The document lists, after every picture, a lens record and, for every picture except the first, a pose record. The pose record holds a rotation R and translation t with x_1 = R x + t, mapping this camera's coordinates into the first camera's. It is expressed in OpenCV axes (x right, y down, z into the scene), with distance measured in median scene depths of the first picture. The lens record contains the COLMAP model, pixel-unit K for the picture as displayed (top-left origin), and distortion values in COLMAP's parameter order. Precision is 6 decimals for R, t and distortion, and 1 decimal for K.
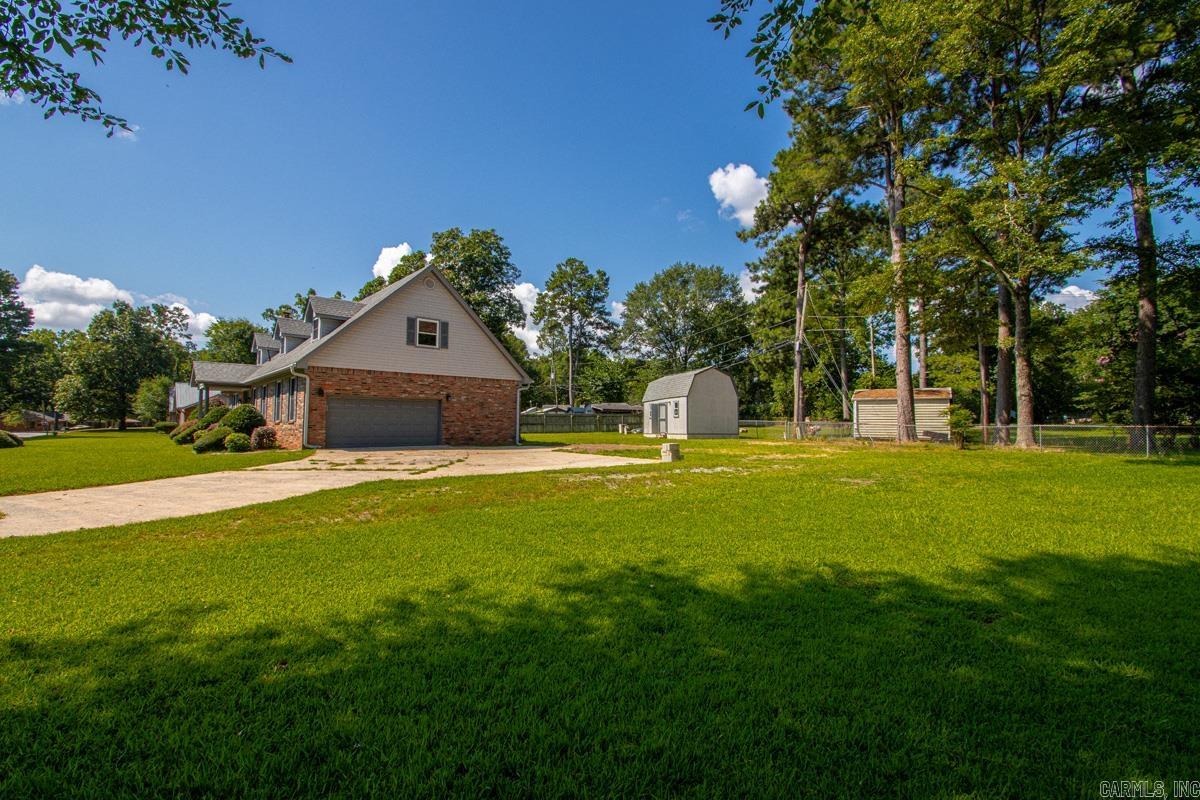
lens RADIAL K [[558.0, 0, 584.9], [0, 558.0, 400.7], [0, 0, 1]] dist [0.001963, -0.011423]
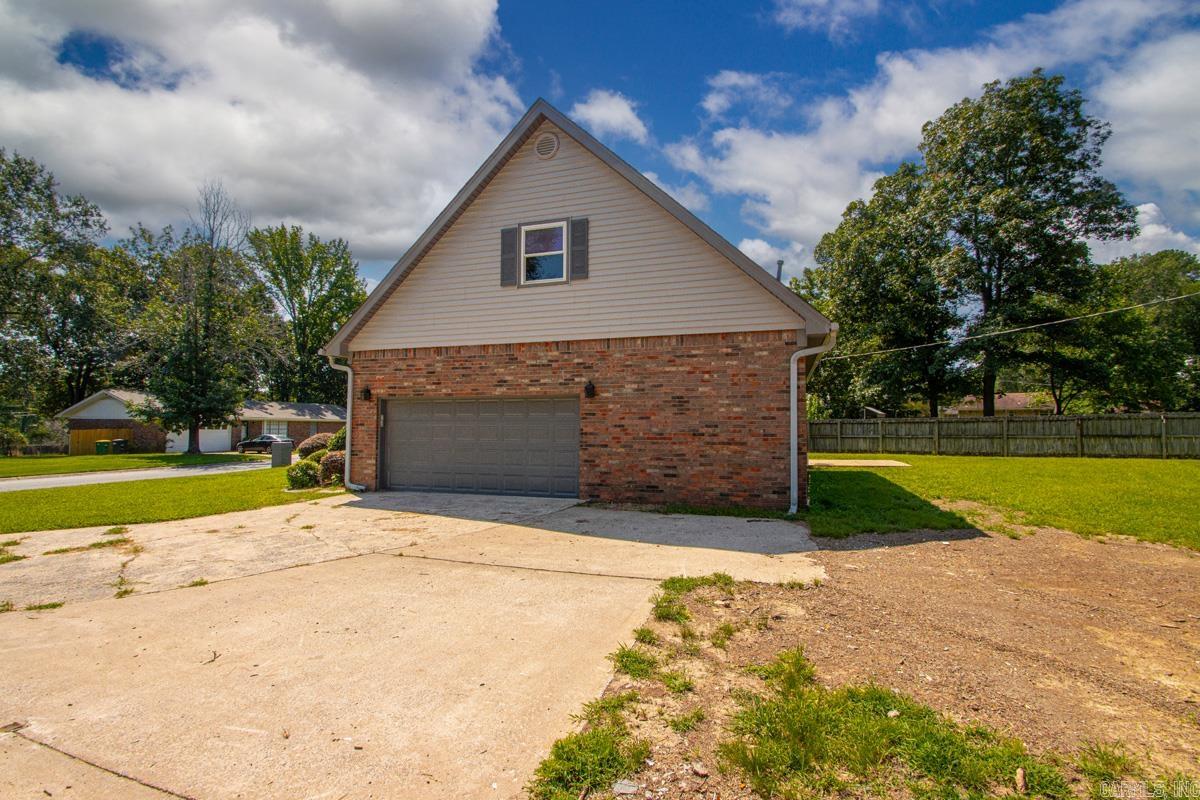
lens RADIAL K [[558.0, 0, 584.9], [0, 558.0, 400.7], [0, 0, 1]] dist [0.001963, -0.011423]
pose [[0.522706, -0.043455, -0.851405, 0.072439], [0.041144, 0.998822, -0.025720, 0.008220], [0.851520, -0.021586, 0.523878, 0.458037]]
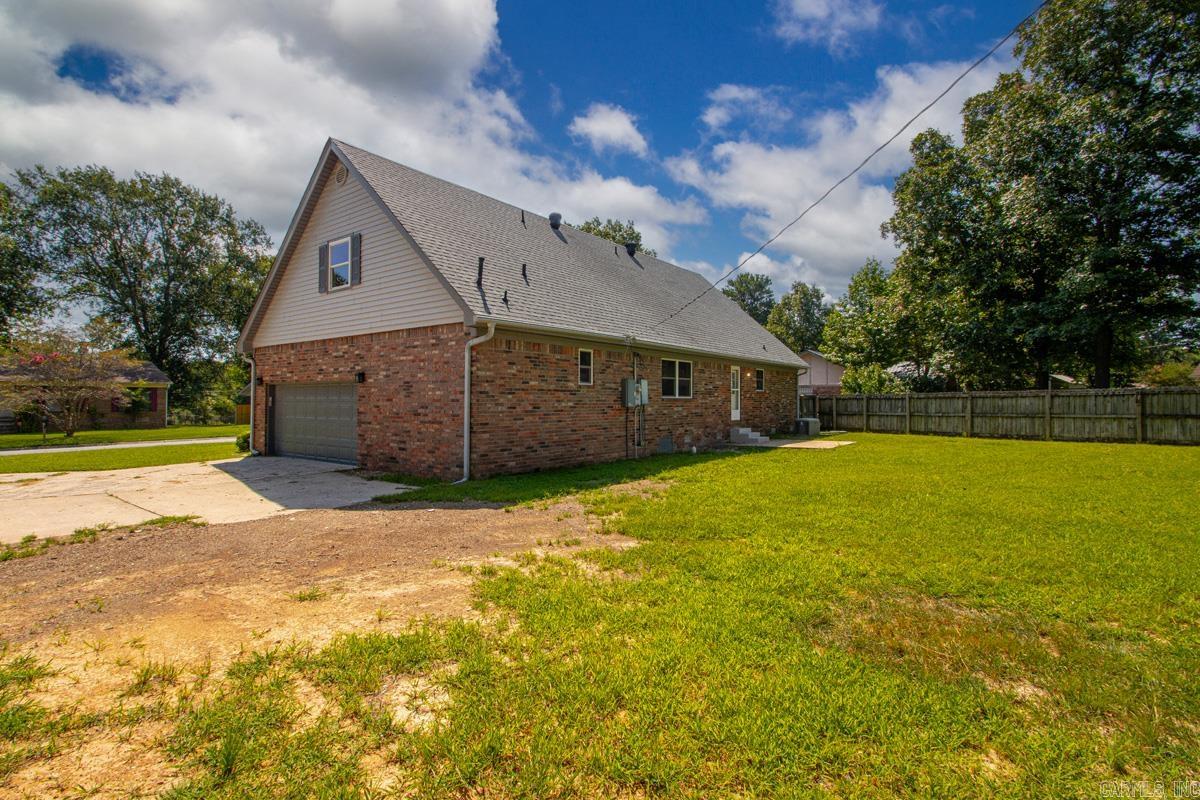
lens RADIAL K [[577.9, 0, 565.5], [0, 577.9, 385.2], [0, 0, 1]] dist [-0.003547, -0.000835]
pose [[0.202645, -0.029257, -0.978815, 0.192190], [0.048396, 0.998631, -0.019830, 0.013349], [0.978056, -0.043353, 0.203784, 0.641191]]
